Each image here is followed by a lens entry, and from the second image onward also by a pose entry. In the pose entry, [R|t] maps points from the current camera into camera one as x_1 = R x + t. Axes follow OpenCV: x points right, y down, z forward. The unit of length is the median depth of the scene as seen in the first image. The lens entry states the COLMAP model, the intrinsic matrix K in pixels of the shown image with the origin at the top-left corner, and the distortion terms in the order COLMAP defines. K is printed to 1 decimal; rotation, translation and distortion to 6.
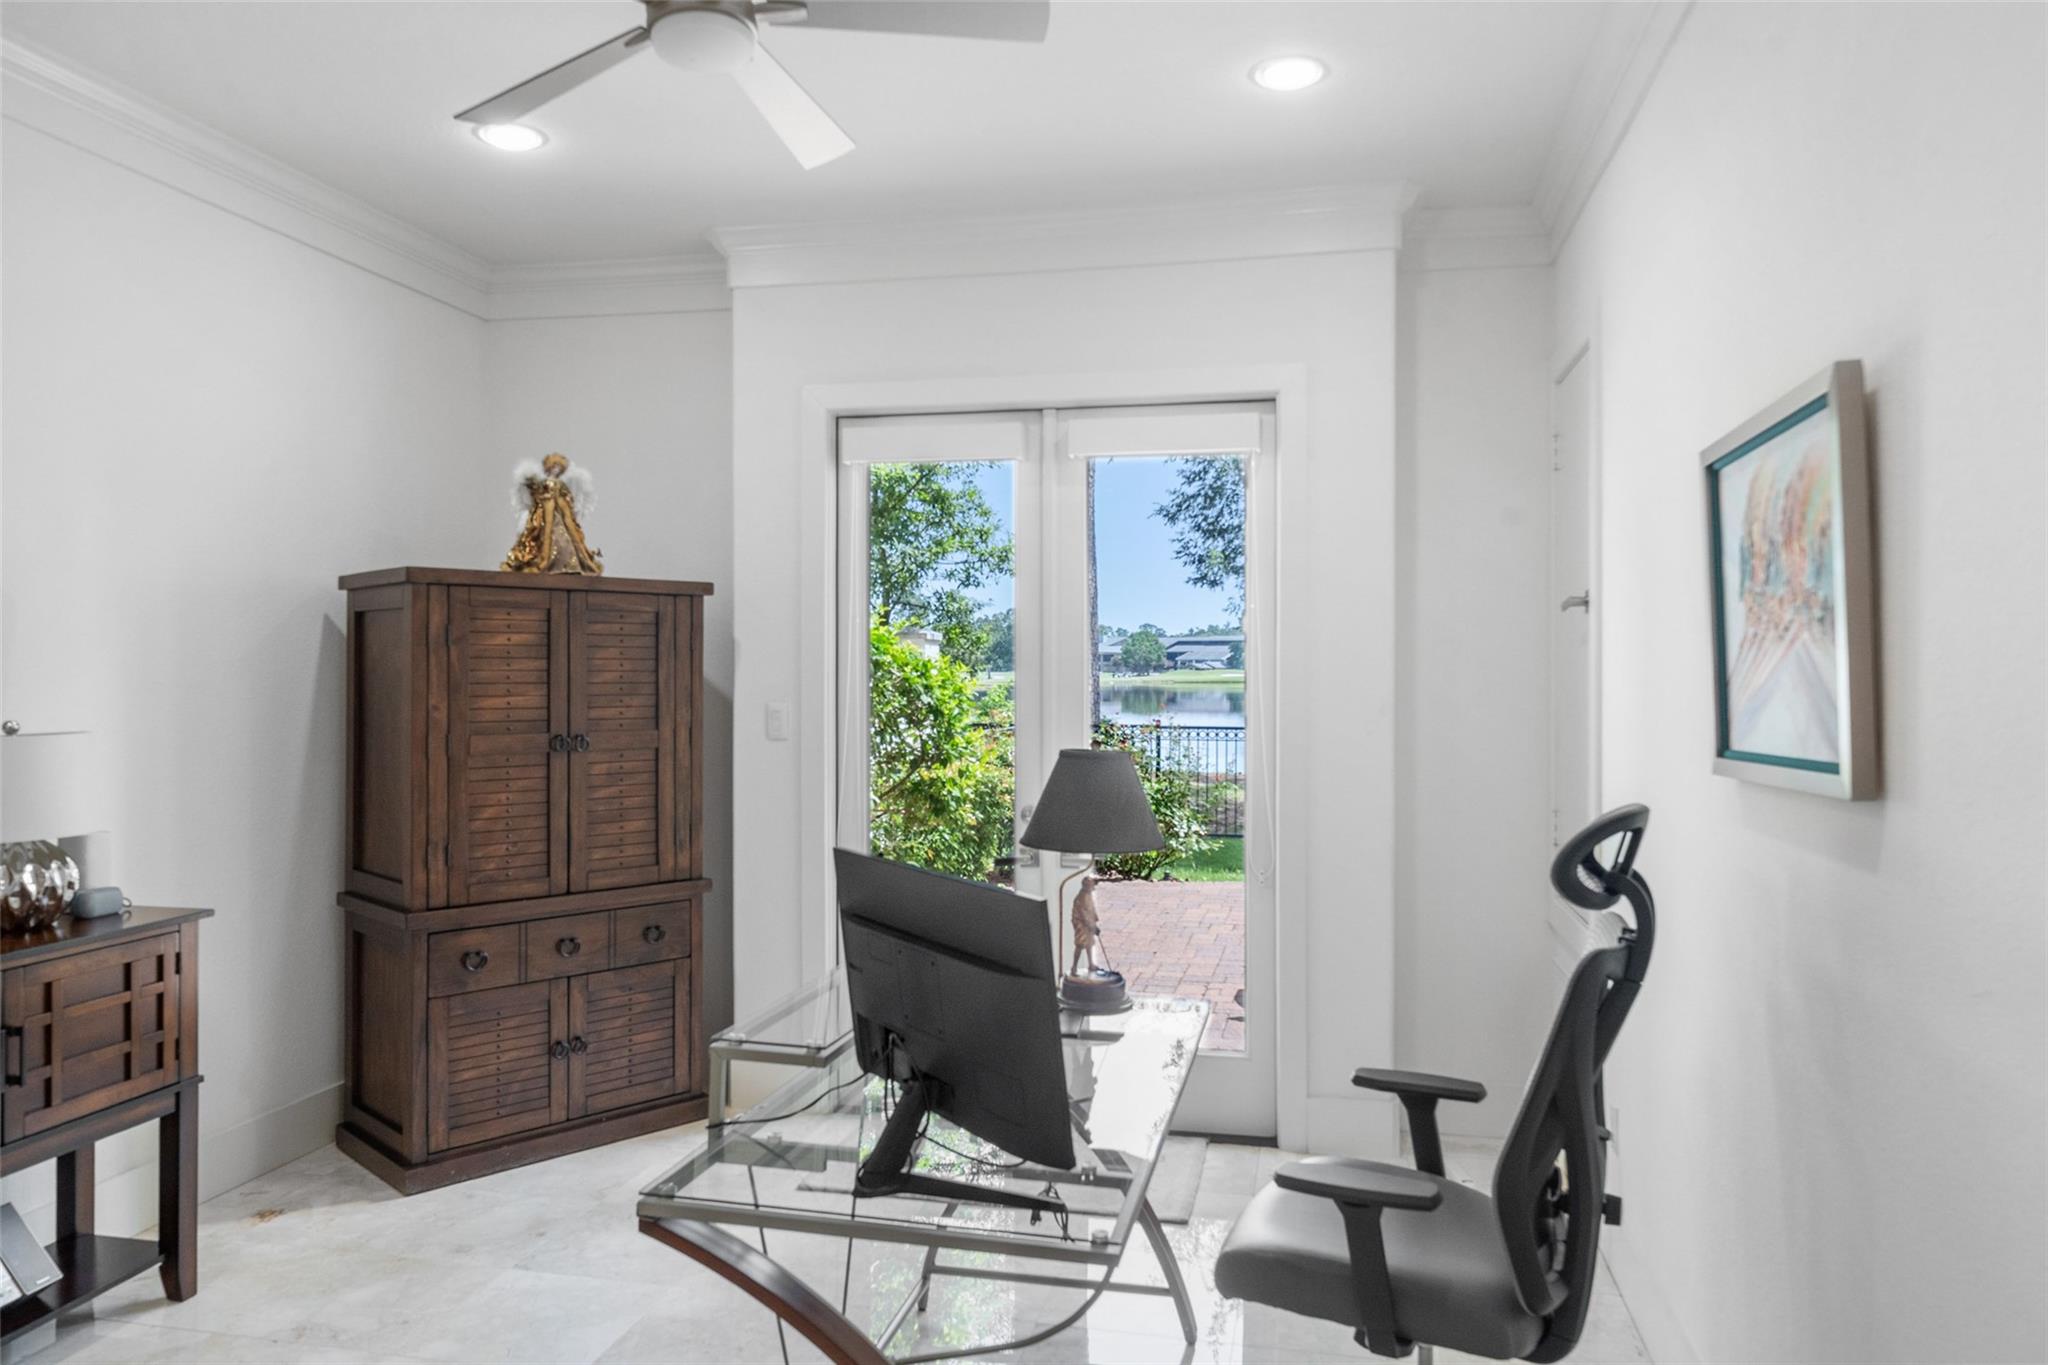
lens RADIAL K [[1370.2, 0, 1019.3], [0, 1370.2, 687.0], [0, 0, 1]] dist [-0.004970, 0.013148]
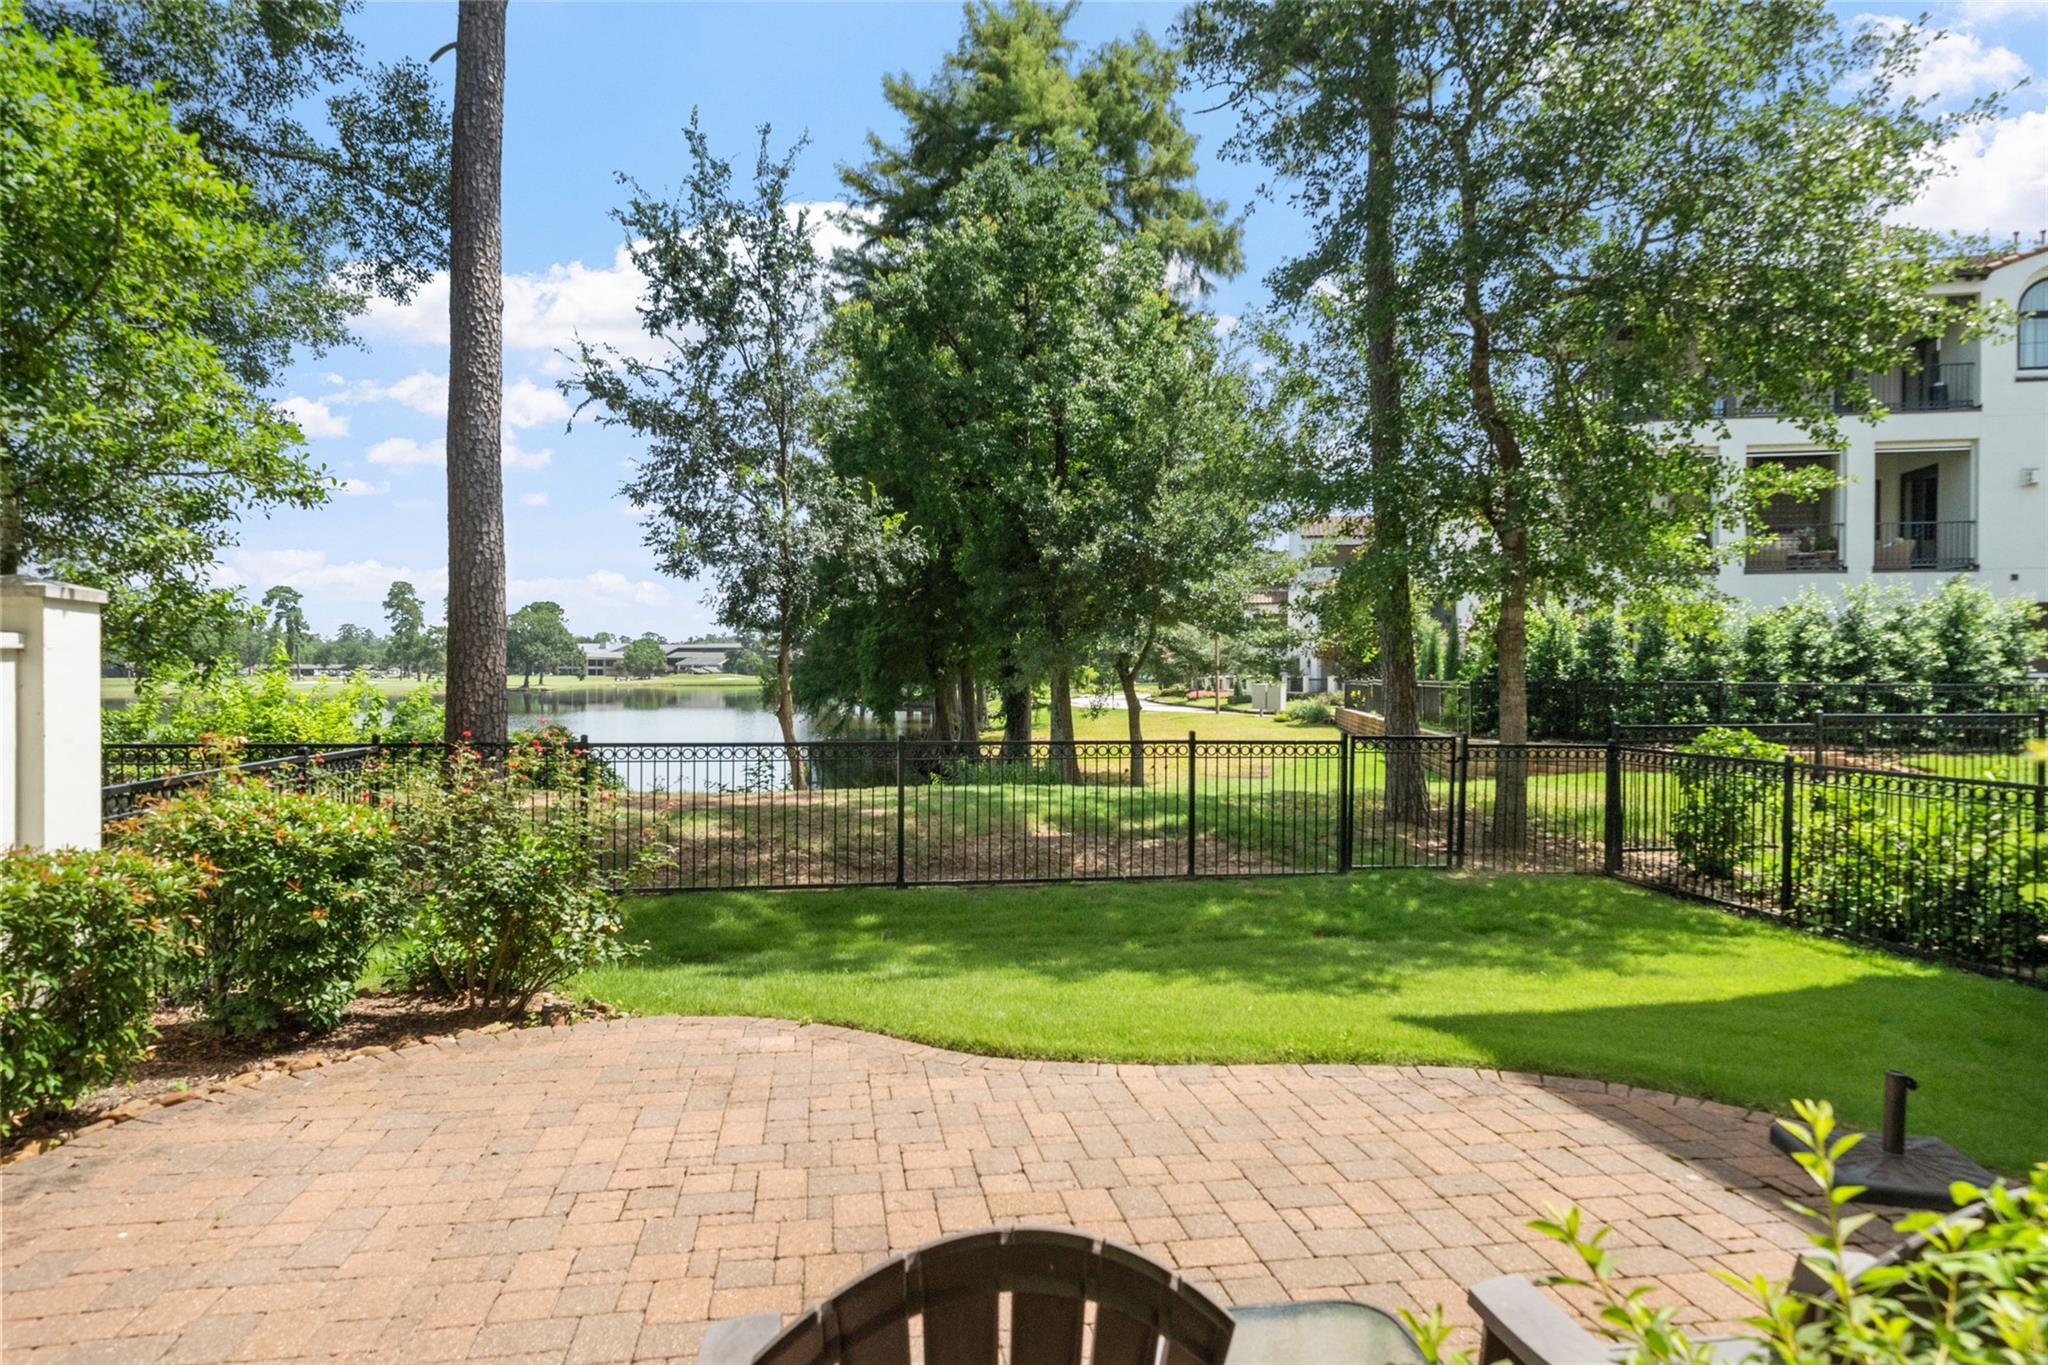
lens RADIAL K [[1182.0, 0, 1033.5], [0, 1182.0, 674.7], [0, 0, 1]] dist [0.012709, -0.005199]
pose [[0.918579, 0.000703, 0.395238, 0.042474], [0.004046, 0.999929, -0.011182, 0.000188], [-0.395218, 0.011870, 0.918511, 0.195067]]
